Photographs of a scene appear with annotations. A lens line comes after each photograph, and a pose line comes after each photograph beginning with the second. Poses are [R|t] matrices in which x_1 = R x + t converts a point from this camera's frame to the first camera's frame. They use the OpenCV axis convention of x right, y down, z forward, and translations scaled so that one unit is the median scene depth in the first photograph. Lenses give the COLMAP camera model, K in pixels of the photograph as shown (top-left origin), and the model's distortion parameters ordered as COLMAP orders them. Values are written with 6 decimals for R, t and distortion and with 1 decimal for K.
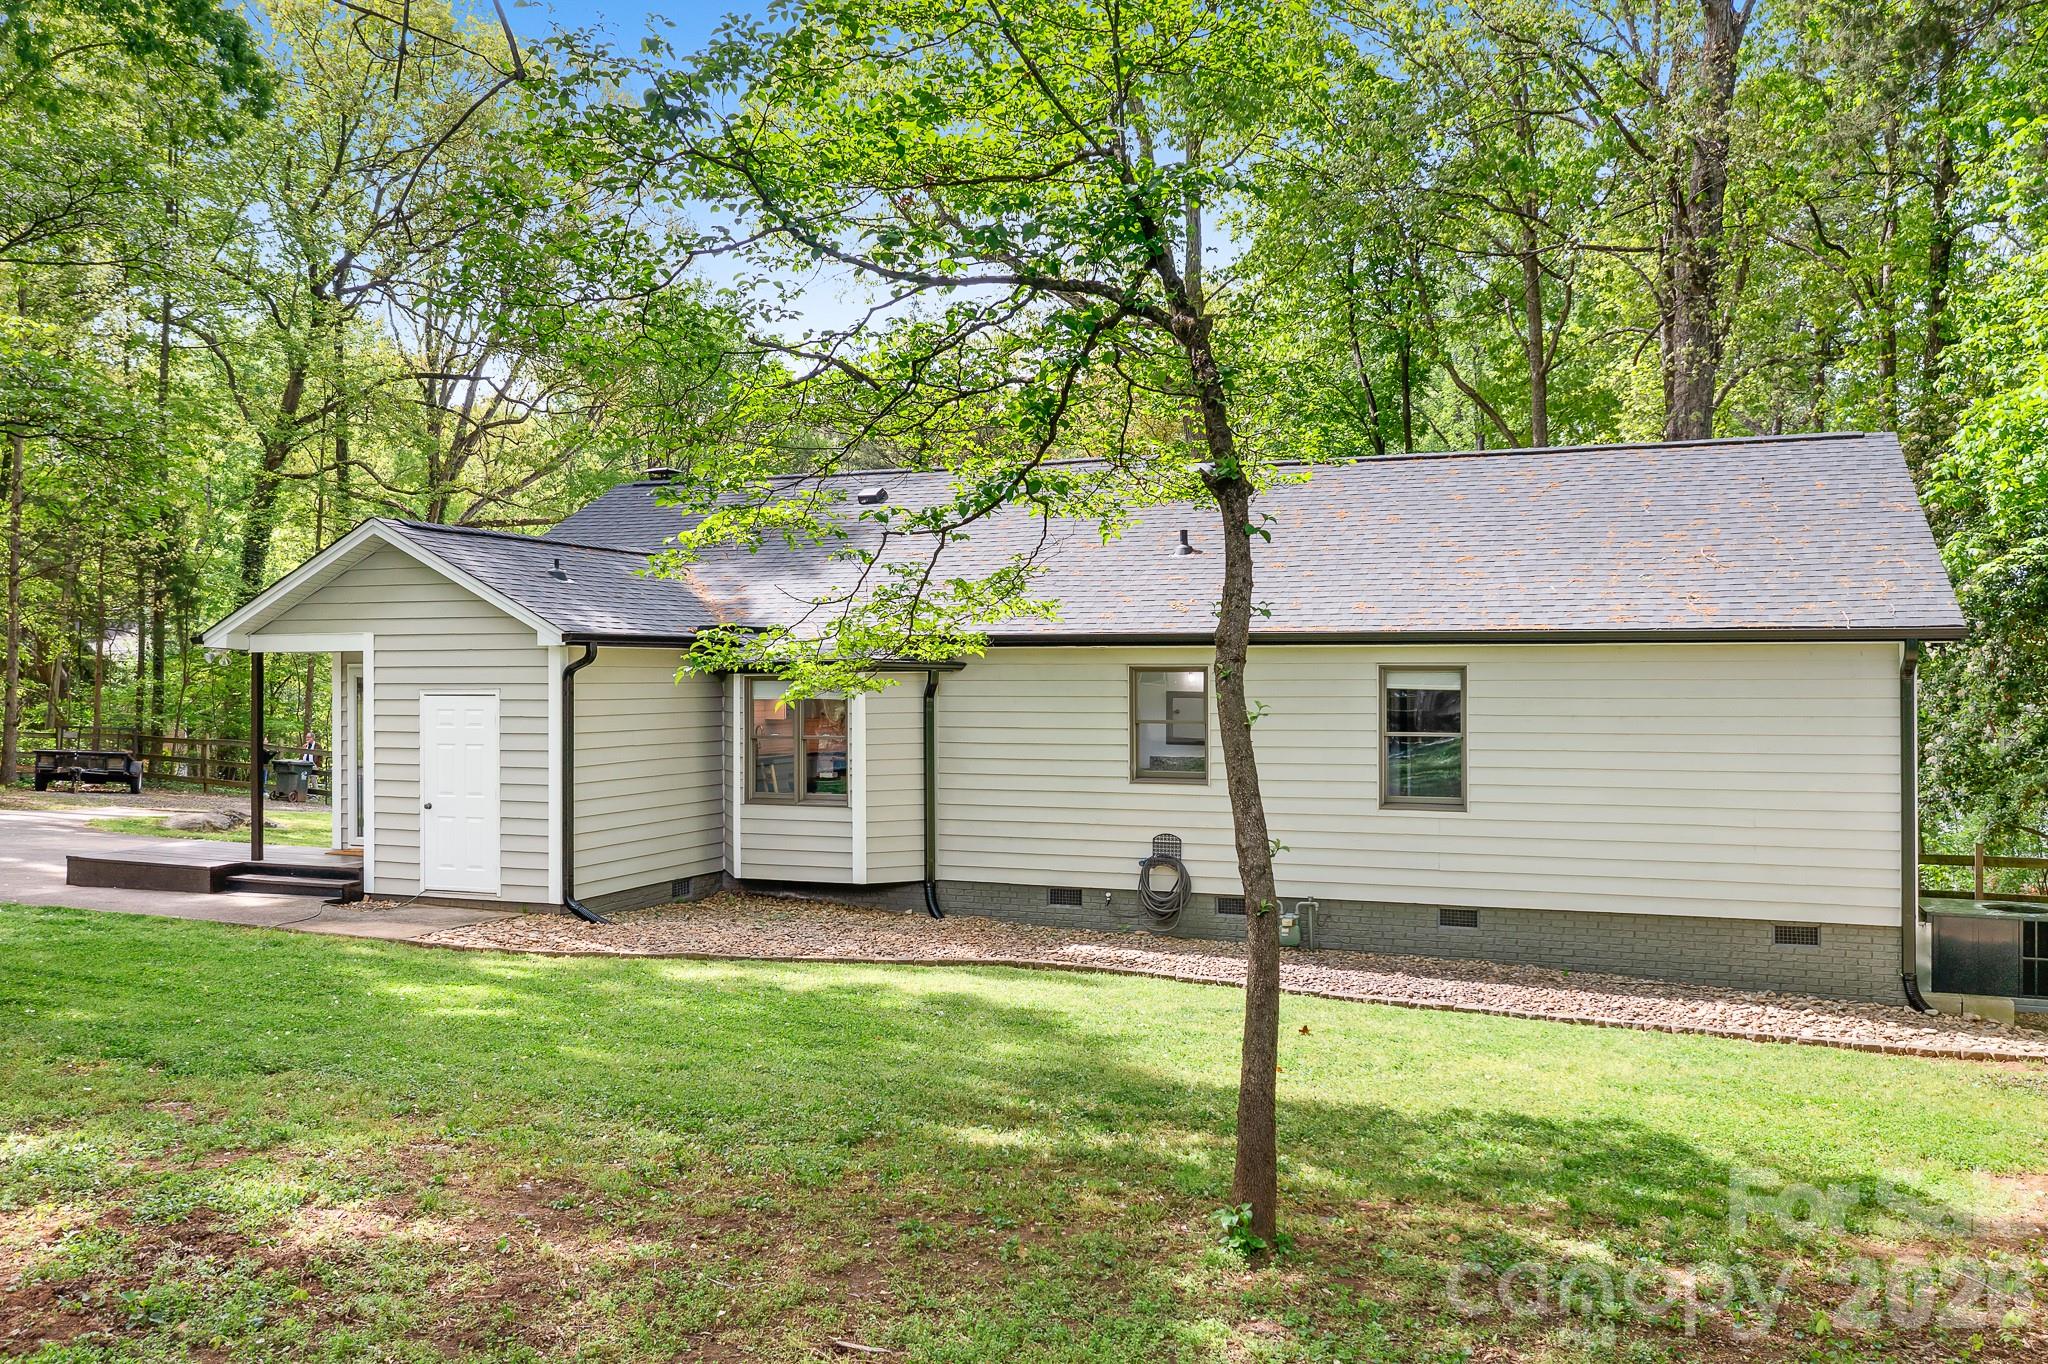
lens RADIAL K [[1649.3, 0, 1024.2], [0, 1649.3, 680.8], [0, 0, 1]] dist [0.007955, 0.007383]
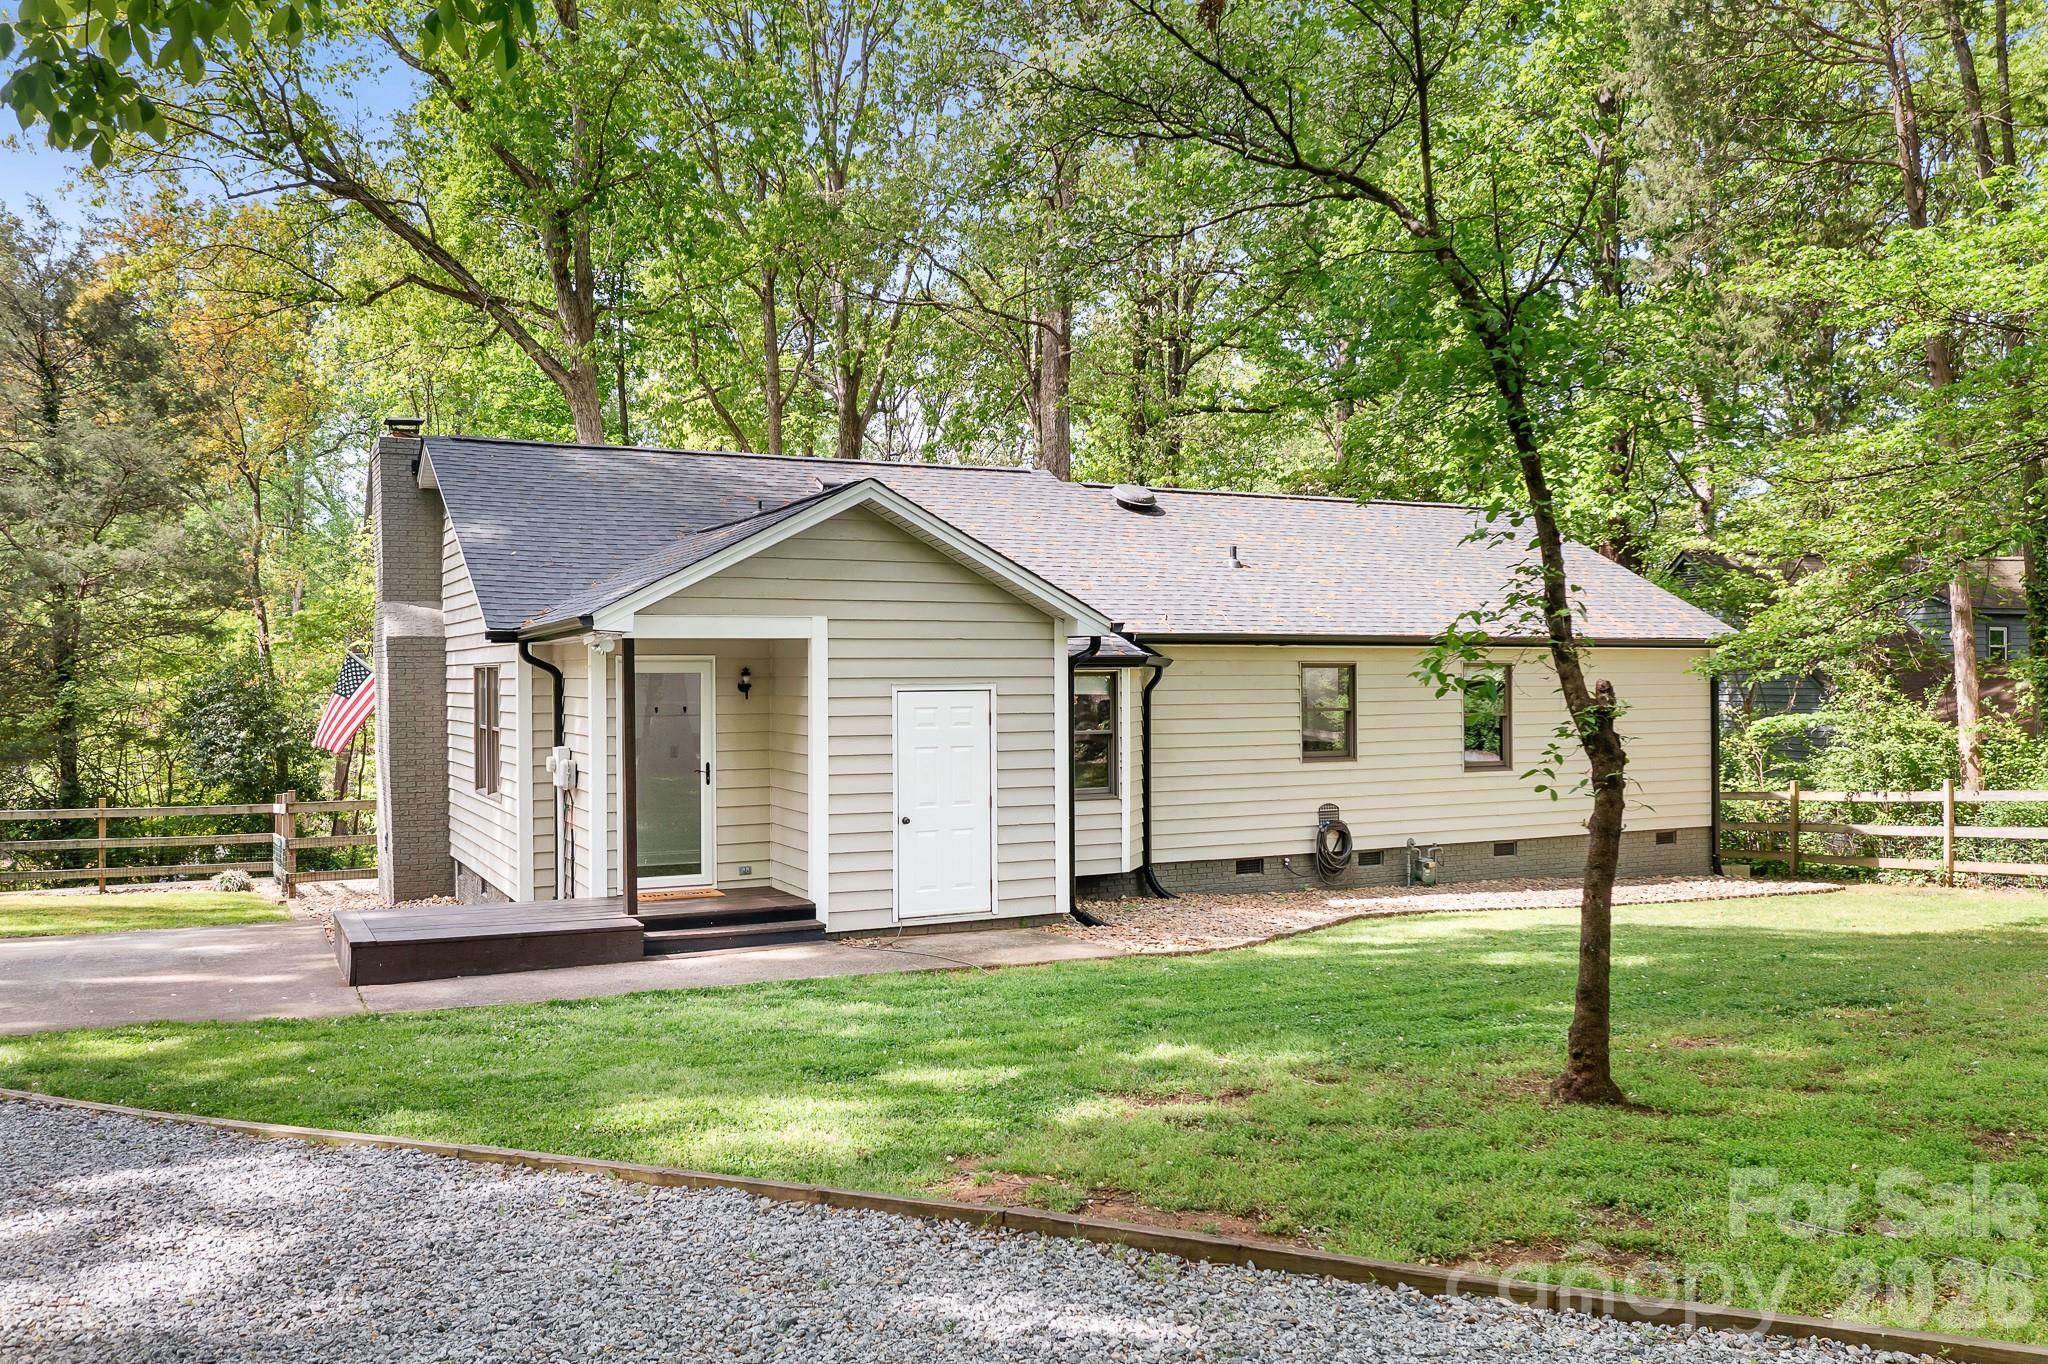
lens RADIAL K [[1649.3, 0, 1024.6], [0, 1649.3, 691.3], [0, 0, 1]] dist [0.007955, 0.007383]
pose [[0.643647, -0.006709, 0.765293, -0.967678], [0.008092, 0.999965, 0.001961, 0.007550], [-0.765279, 0.004931, 0.643679, 0.399531]]
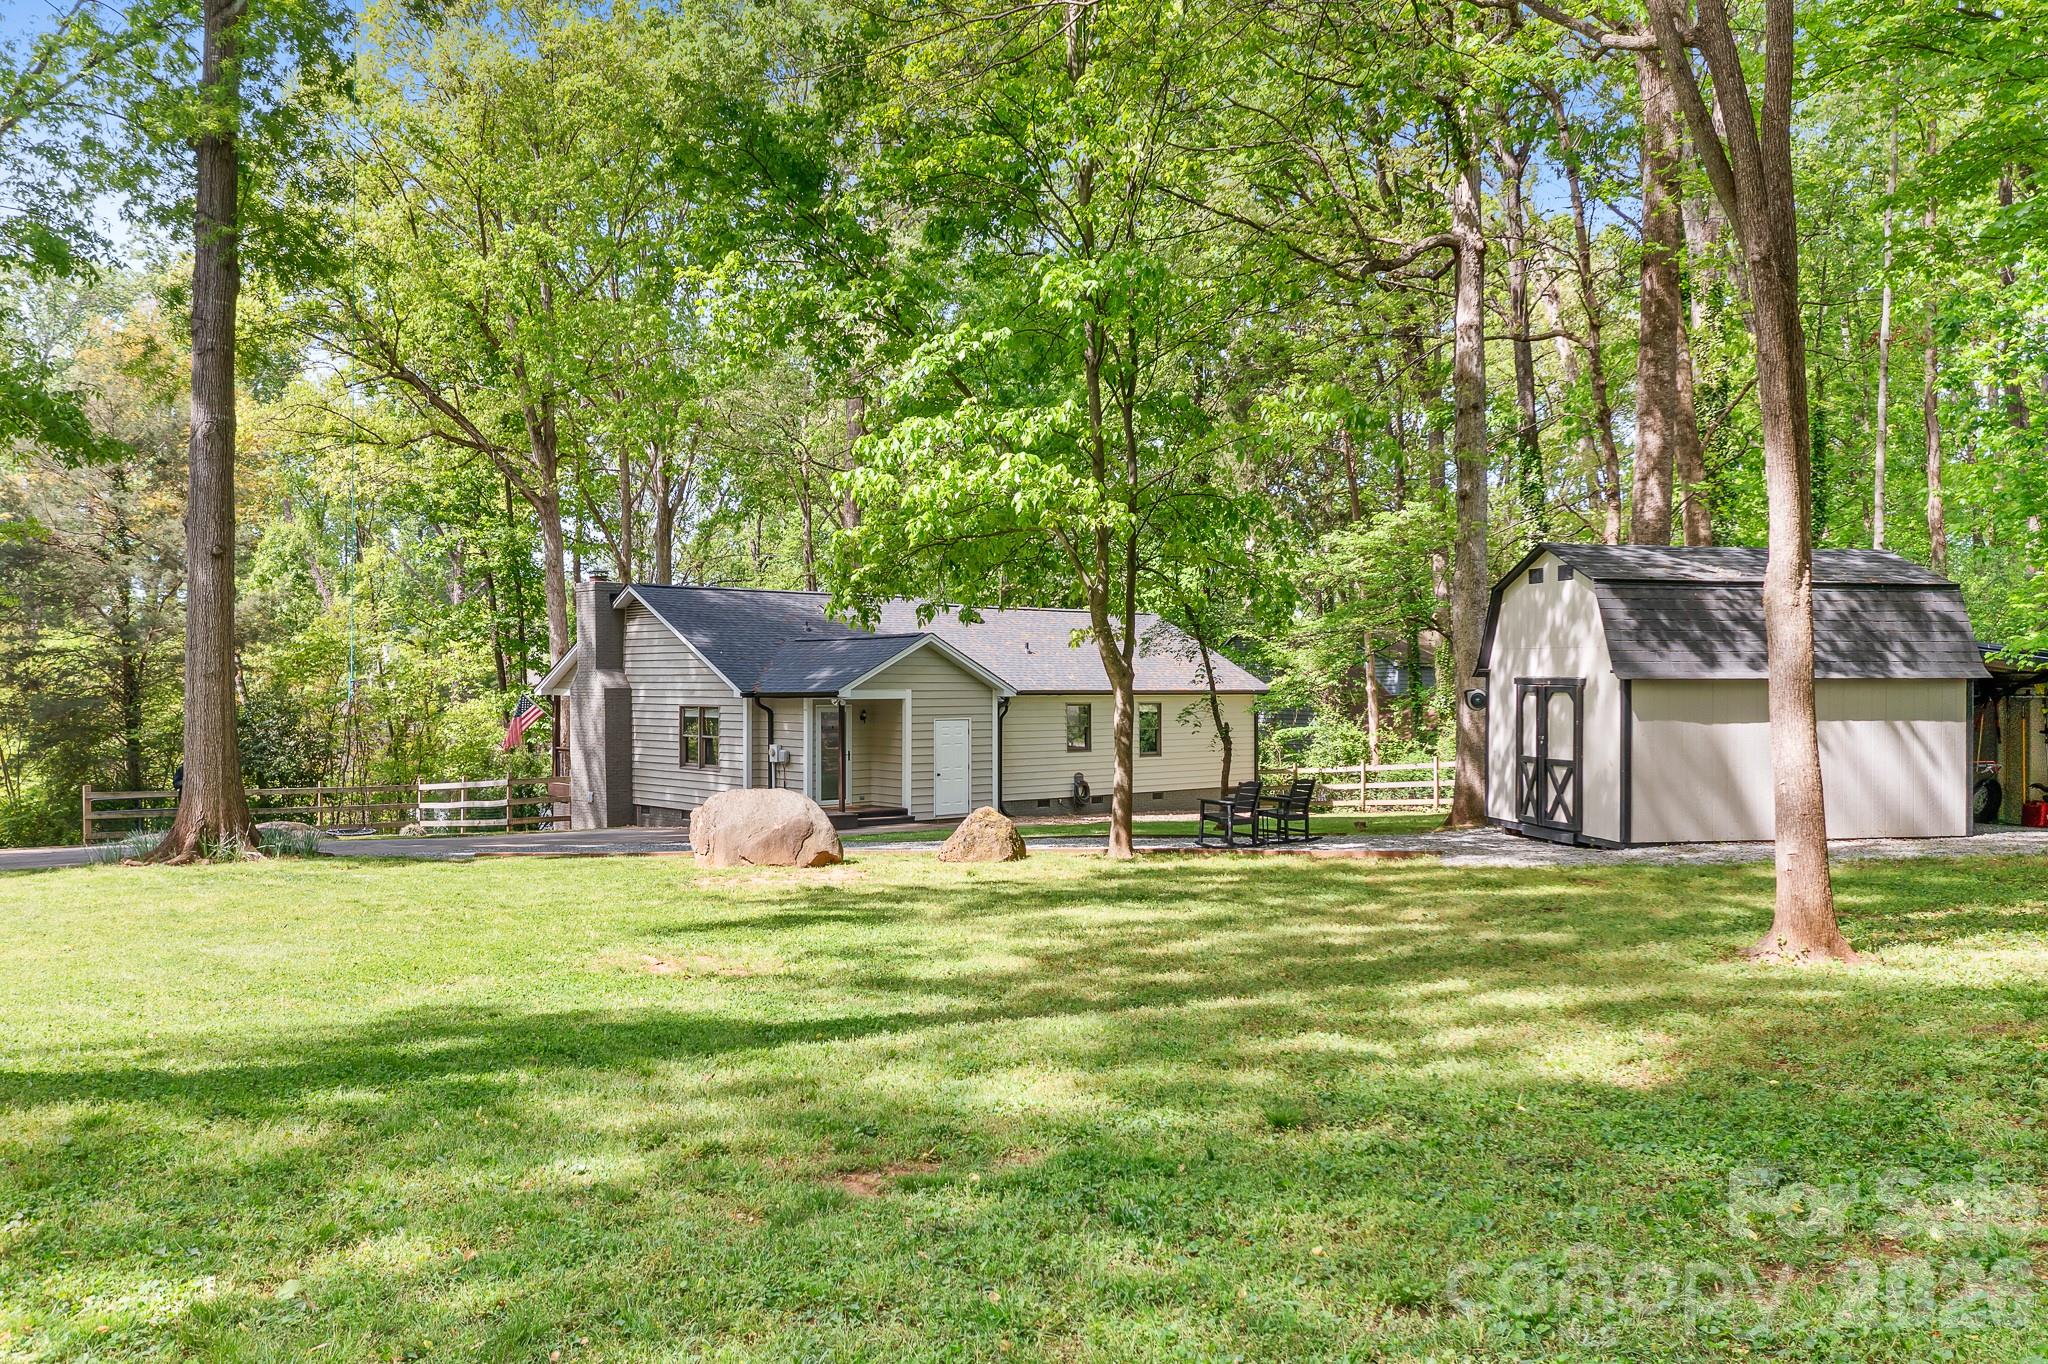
lens RADIAL K [[1649.3, 0, 1022.0], [0, 1649.3, 682.6], [0, 0, 1]] dist [0.007955, 0.007383]
pose [[0.430797, 0.004483, 0.902438, -2.133552], [0.004842, 0.999962, -0.007279, -0.021928], [-0.902436, 0.007505, 0.430759, 0.031578]]
